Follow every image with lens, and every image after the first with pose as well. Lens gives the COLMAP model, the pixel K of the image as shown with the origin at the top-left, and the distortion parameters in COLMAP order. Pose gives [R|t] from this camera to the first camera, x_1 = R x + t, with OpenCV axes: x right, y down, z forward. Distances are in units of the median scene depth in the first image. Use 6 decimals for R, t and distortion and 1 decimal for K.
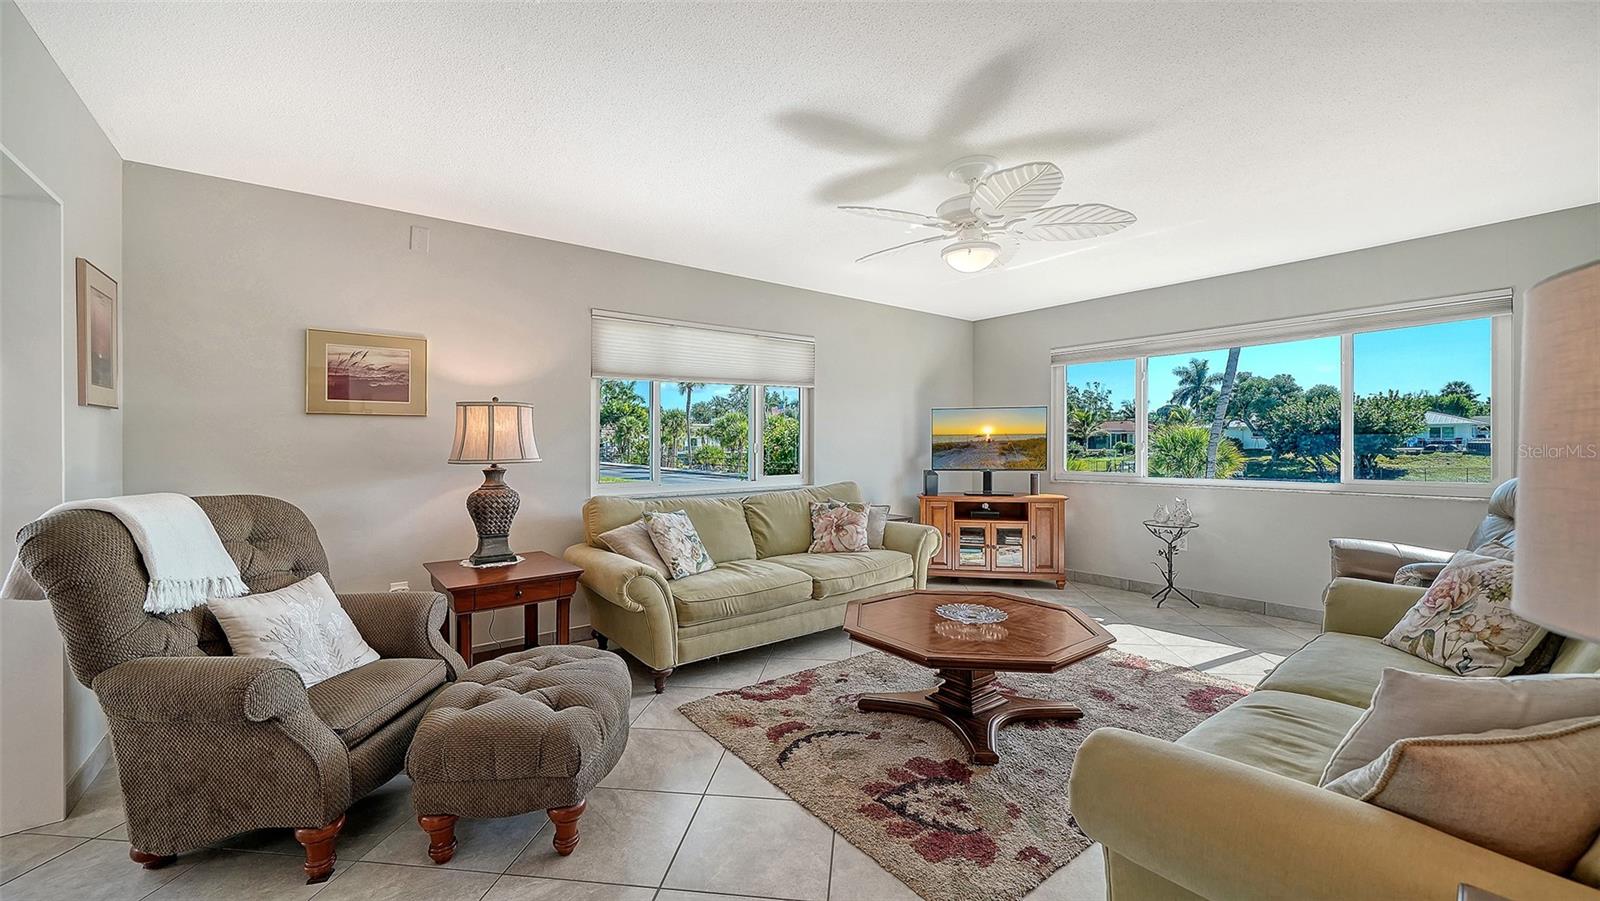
lens RADIAL K [[624.7, 0, 787.4], [0, 624.7, 441.1], [0, 0, 1]] dist [-0.003851, -0.000097]
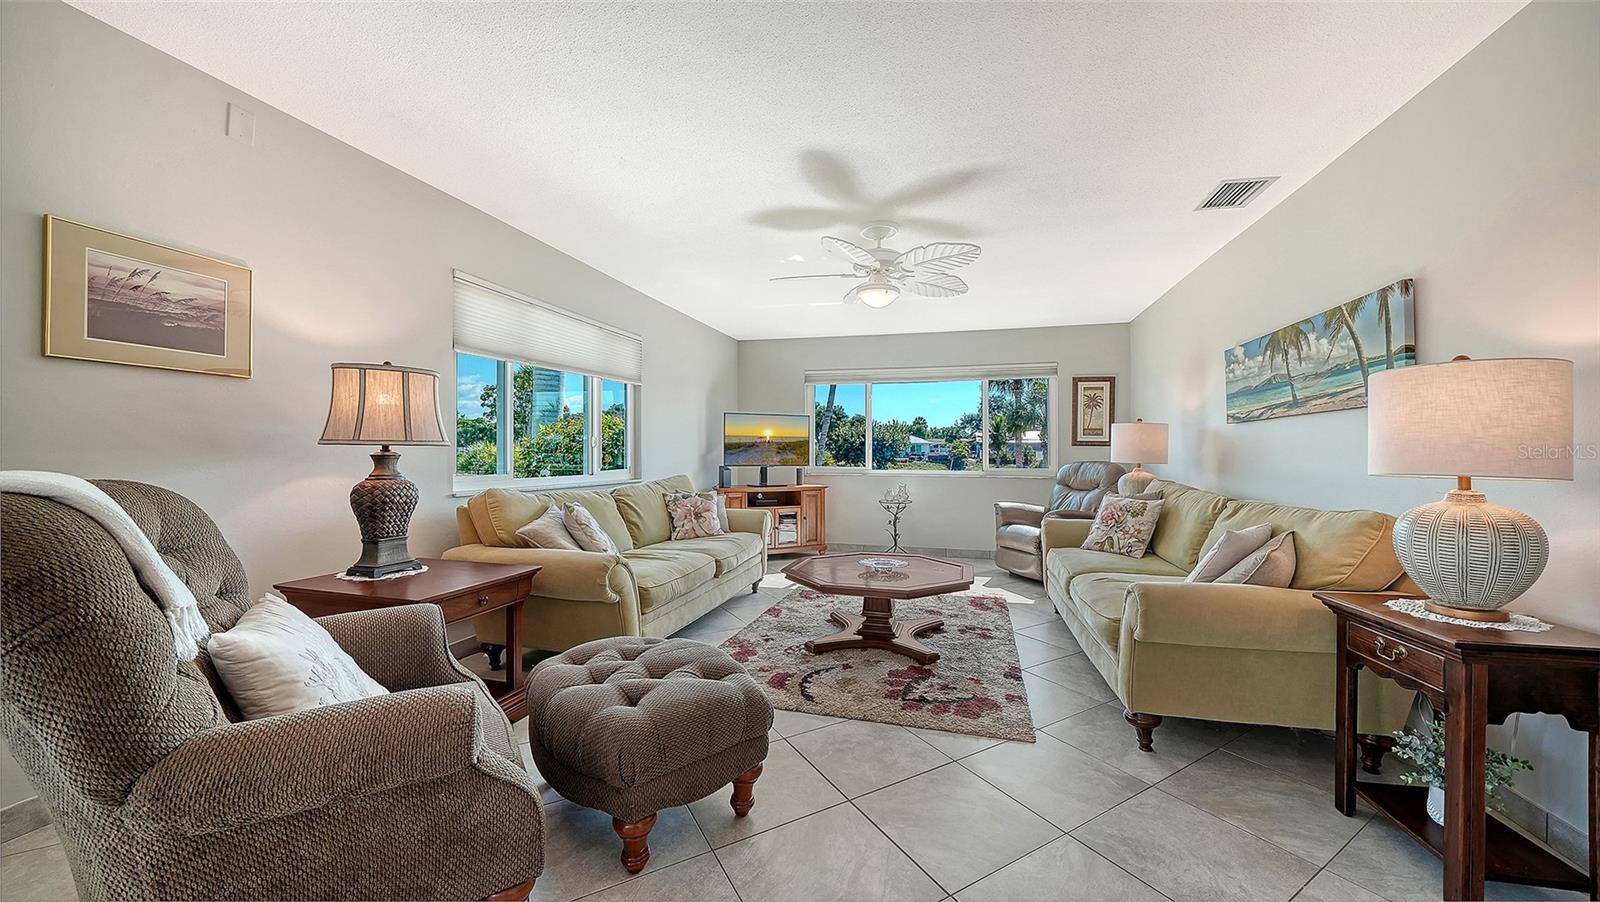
lens RADIAL K [[573.2, 0, 826.4], [0, 573.2, 450.6], [0, 0, 1]] dist [-0.019936, 0.000058]
pose [[0.780111, 0.014542, 0.625473, -0.381719], [-0.014323, 0.999883, -0.005383, 0.029002], [-0.625478, -0.004759, 0.780228, 0.083252]]
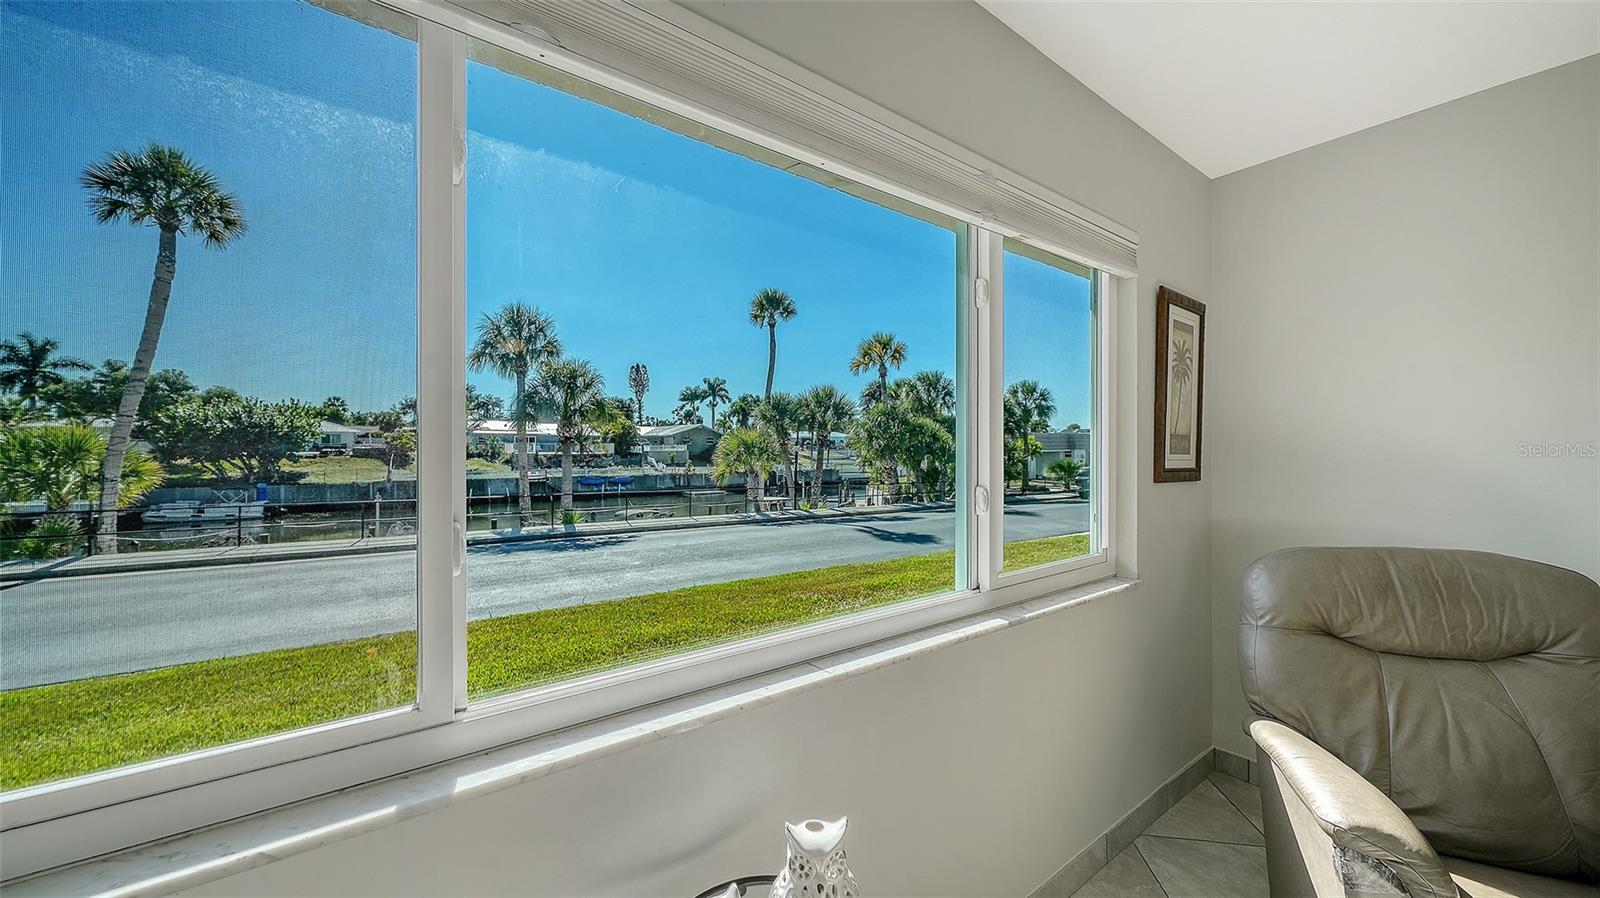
lens RADIAL K [[549.7, 0, 800.0], [0, 549.7, 449.0], [0, 0, 1]] dist [0.000581, -0.003301]
pose [[0.022129, 0.001913, 0.999753, 0.475514], [-0.010349, 0.999945, -0.001685, -0.024222], [-0.999702, -0.010309, 0.022148, 1.104685]]
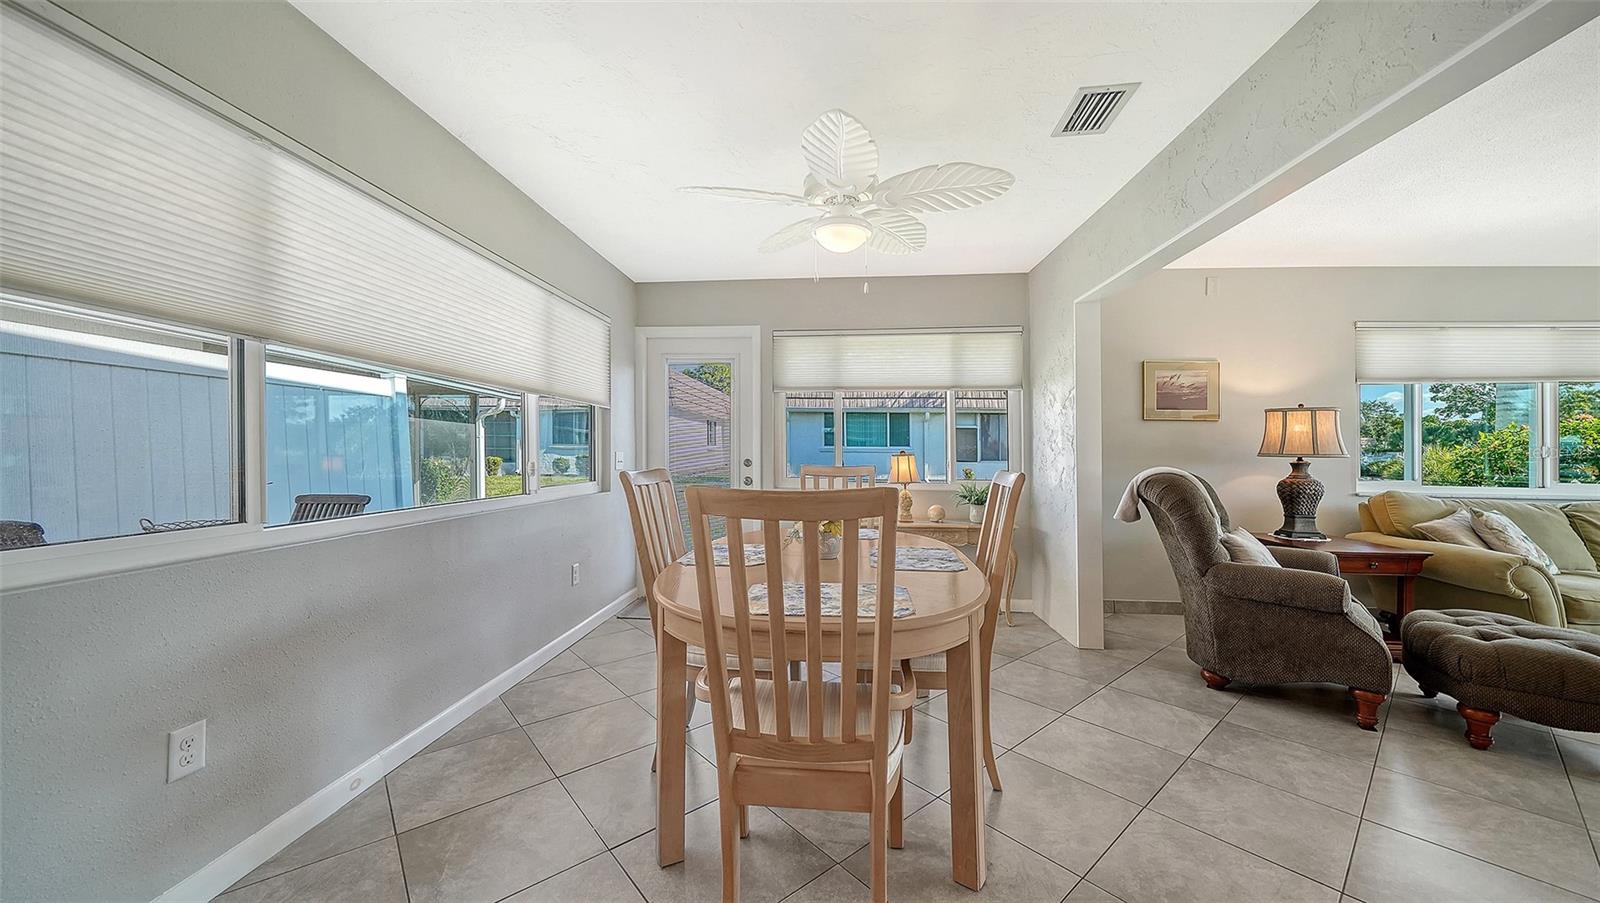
lens RADIAL K [[555.6, 0, 771.7], [0, 555.6, 445.5], [0, 0, 1]] dist [-0.011366, 0.000037]
pose [[0.729947, 0.012102, -0.683397, -0.387362], [-0.014254, 0.999895, 0.002482, 0.018724], [0.683355, 0.007930, 0.730043, -0.397922]]
